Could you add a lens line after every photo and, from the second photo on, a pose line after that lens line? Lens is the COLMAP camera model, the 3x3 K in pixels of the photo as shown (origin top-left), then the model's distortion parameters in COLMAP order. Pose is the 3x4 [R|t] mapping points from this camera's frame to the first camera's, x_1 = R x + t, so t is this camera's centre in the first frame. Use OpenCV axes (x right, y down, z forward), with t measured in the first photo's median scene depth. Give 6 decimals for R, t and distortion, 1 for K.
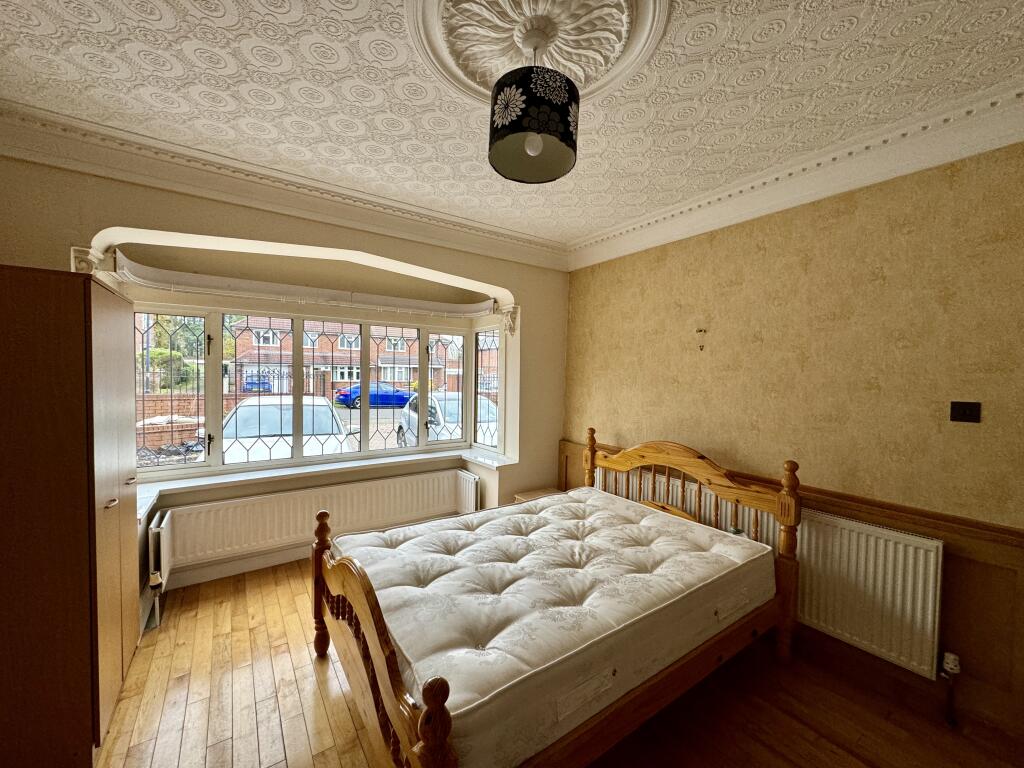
lens RADIAL K [[406.1, 0, 512.6], [0, 406.1, 385.0], [0, 0, 1]] dist [-0.002401, 0.000427]
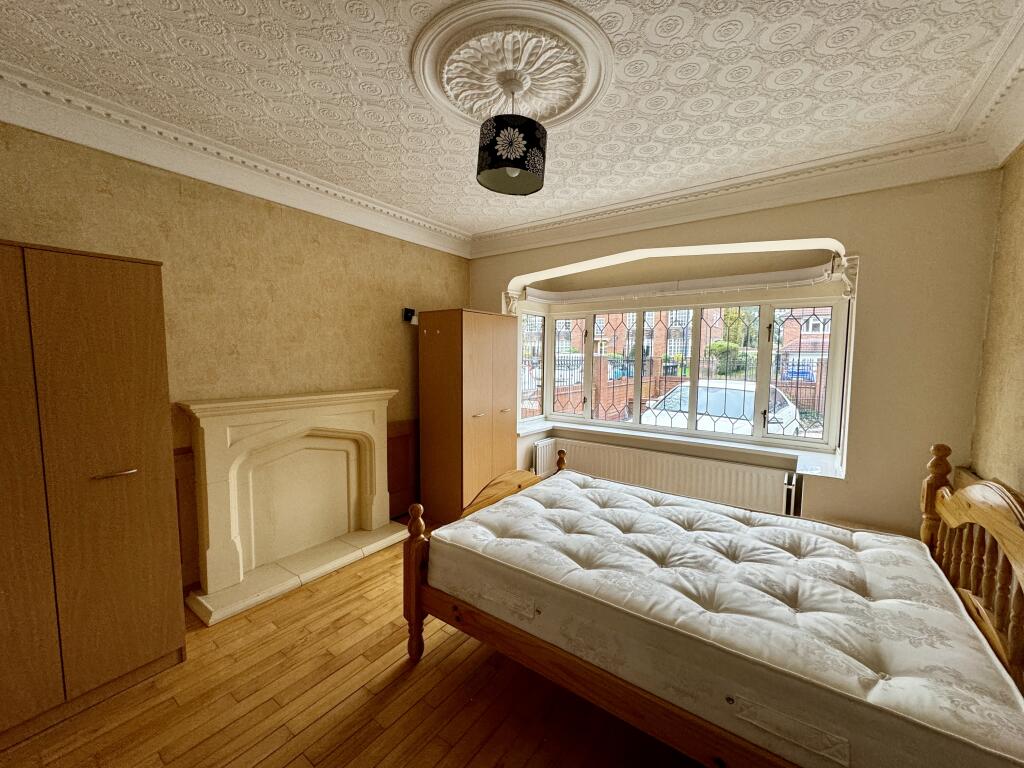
lens RADIAL K [[406.1, 0, 512.6], [0, 406.1, 385.7], [0, 0, 1]] dist [-0.002401, 0.000427]
pose [[0.331715, 0.058477, -0.941566, 0.762136], [-0.035196, 0.998149, 0.049591, 0.020840], [0.942723, 0.016690, 0.333159, 0.336587]]
